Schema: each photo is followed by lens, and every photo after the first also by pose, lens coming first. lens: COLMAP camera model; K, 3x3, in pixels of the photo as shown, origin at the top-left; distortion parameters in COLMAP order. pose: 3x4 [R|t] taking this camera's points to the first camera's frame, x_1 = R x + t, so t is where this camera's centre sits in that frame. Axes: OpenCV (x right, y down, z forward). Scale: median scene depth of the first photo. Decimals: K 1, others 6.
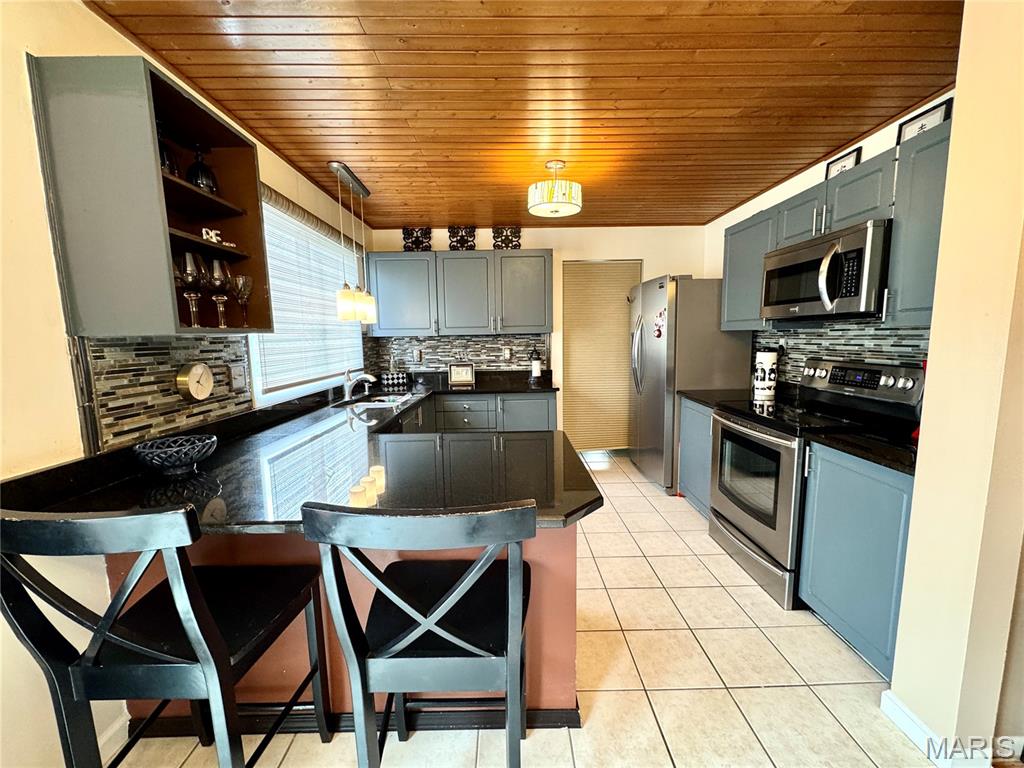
lens RADIAL K [[409.6, 0, 513.6], [0, 409.6, 385.4], [0, 0, 1]] dist [-0.001488, 0.000480]
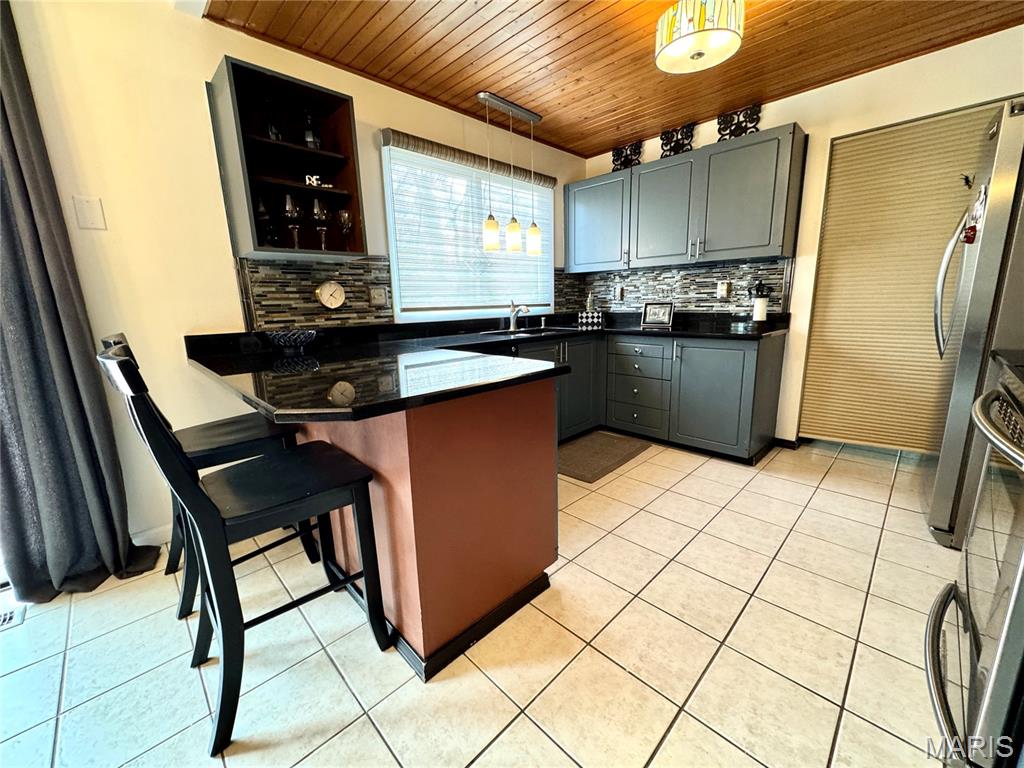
lens RADIAL K [[409.6, 0, 512.3], [0, 409.6, 385.0], [0, 0, 1]] dist [-0.001488, 0.000480]
pose [[0.689782, 0.146182, -0.709107, 0.395420], [-0.074570, 0.988541, 0.131249, 0.037270], [0.720167, -0.037655, 0.692778, 0.265010]]
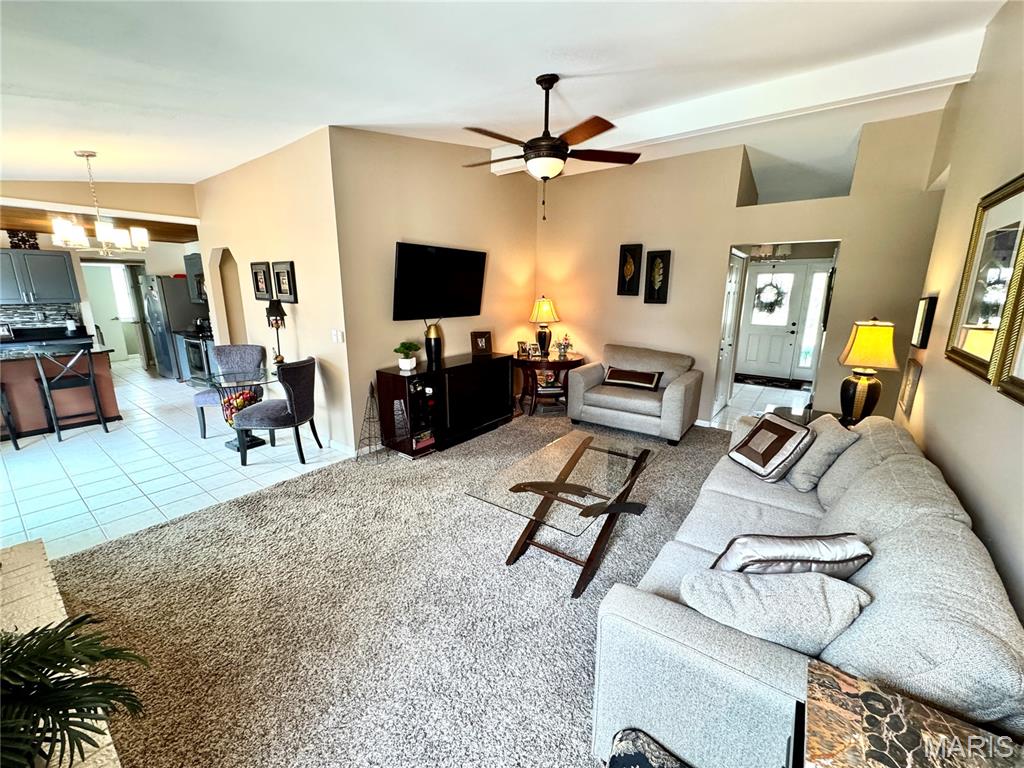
lens RADIAL K [[409.6, 0, 509.7], [0, 409.6, 383.6], [0, 0, 1]] dist [-0.001488, 0.000480]
pose [[0.623028, -0.157441, 0.766191, -0.188777], [0.080743, 0.987246, 0.137208, 0.141127], [-0.778021, -0.023620, 0.627794, -1.835620]]
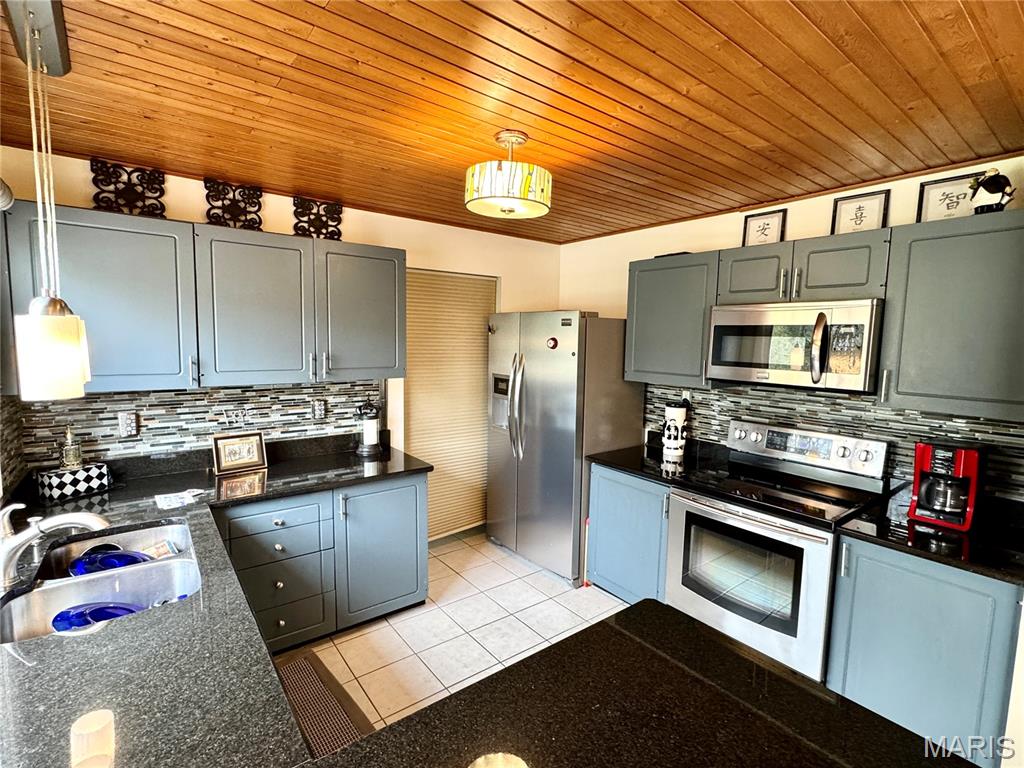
lens RADIAL K [[490.9, 0, 514.8], [0, 490.9, 386.8], [0, 0, 1]] dist [0.000496, 0.000124]
pose [[0.799134, -0.028256, 0.600489, -0.308752], [0.039411, 0.999208, -0.005431, -0.135274], [-0.599860, 0.028006, 0.799615, 0.357083]]
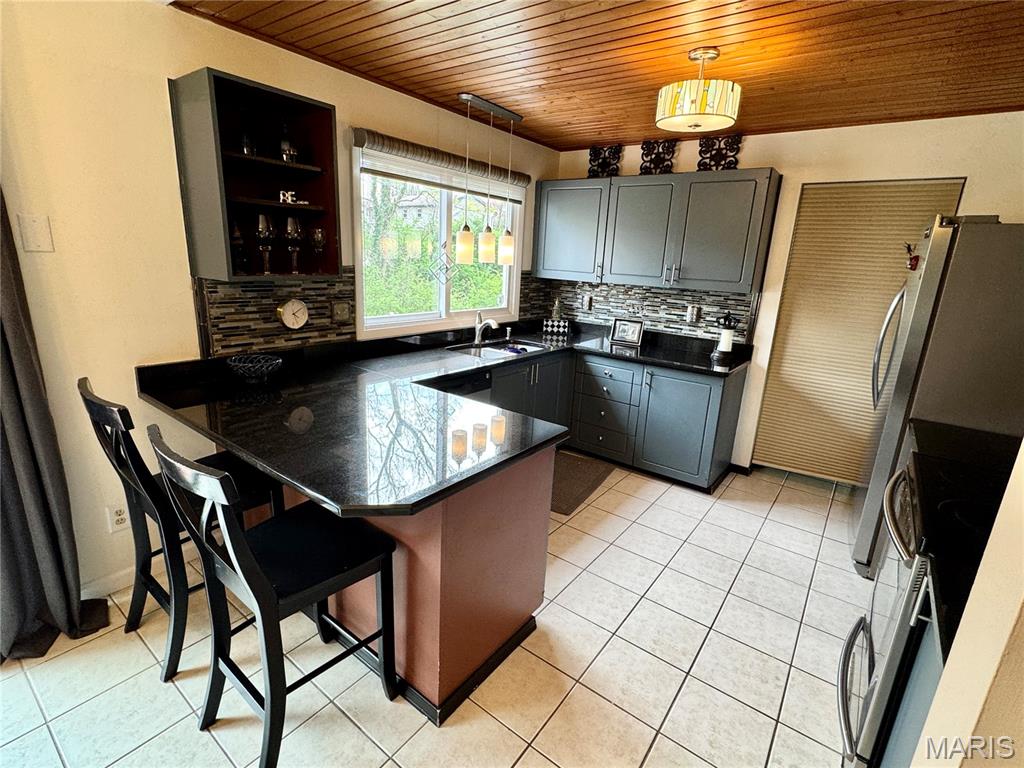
lens RADIAL K [[490.9, 0, 511.4], [0, 490.9, 385.0], [0, 0, 1]] dist [0.000496, 0.000124]
pose [[0.787263, 0.213148, -0.578606, 0.384688], [-0.138401, 0.975494, 0.171043, -0.083641], [0.600884, -0.054576, 0.797471, 0.106613]]
